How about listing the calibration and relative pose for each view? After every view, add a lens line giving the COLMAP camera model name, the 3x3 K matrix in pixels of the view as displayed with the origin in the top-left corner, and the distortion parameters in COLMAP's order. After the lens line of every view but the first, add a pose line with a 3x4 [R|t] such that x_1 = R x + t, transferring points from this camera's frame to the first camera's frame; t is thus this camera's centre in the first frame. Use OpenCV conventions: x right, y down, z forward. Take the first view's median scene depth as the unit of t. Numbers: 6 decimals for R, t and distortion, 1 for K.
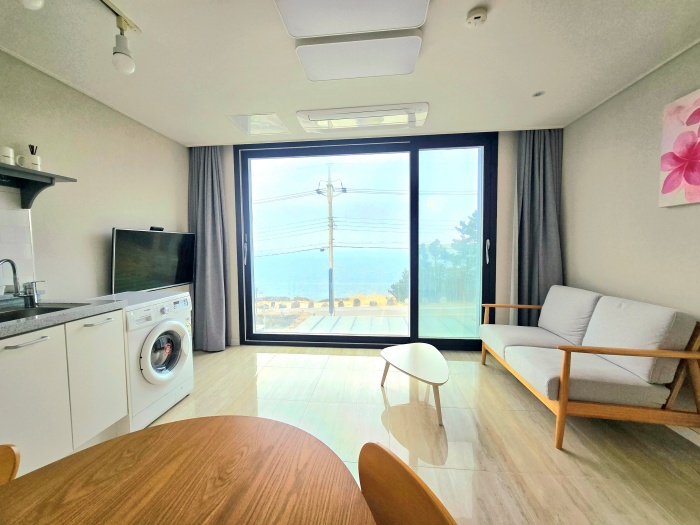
lens RADIAL K [[290.9, 0, 353.6], [0, 290.9, 261.0], [0, 0, 1]] dist [-0.000078, -0.000148]
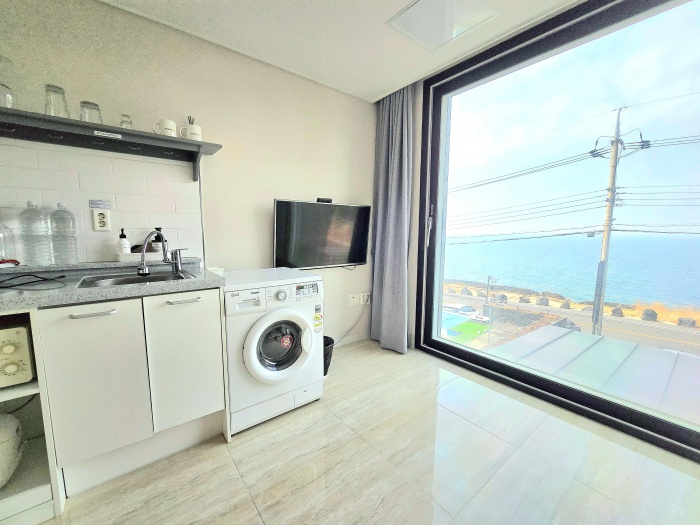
lens RADIAL K [[292.4, 0, 346.3], [0, 292.4, 266.6], [0, 0, 1]] dist [0.000704, 0.000021]
pose [[0.688846, 0.100153, -0.717956, 0.030501], [-0.046369, 0.994469, 0.094237, 0.003682], [0.723423, -0.031624, 0.689680, 0.375544]]
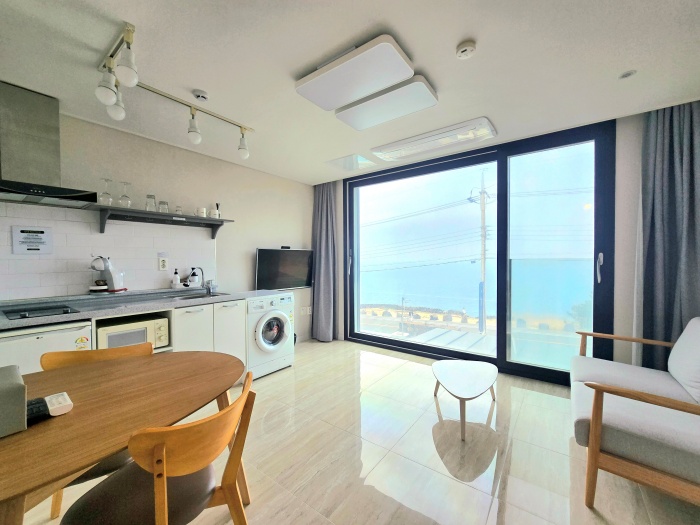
lens RADIAL K [[292.1, 0, 350.0], [0, 292.1, 262.5], [0, 0, 1]] dist [0.001151, 0.000359]
pose [[0.856078, 0.011102, -0.516727, 0.297540], [-0.028092, 0.999291, -0.025069, -0.008160], [0.516082, 0.035977, 0.855783, -0.055075]]
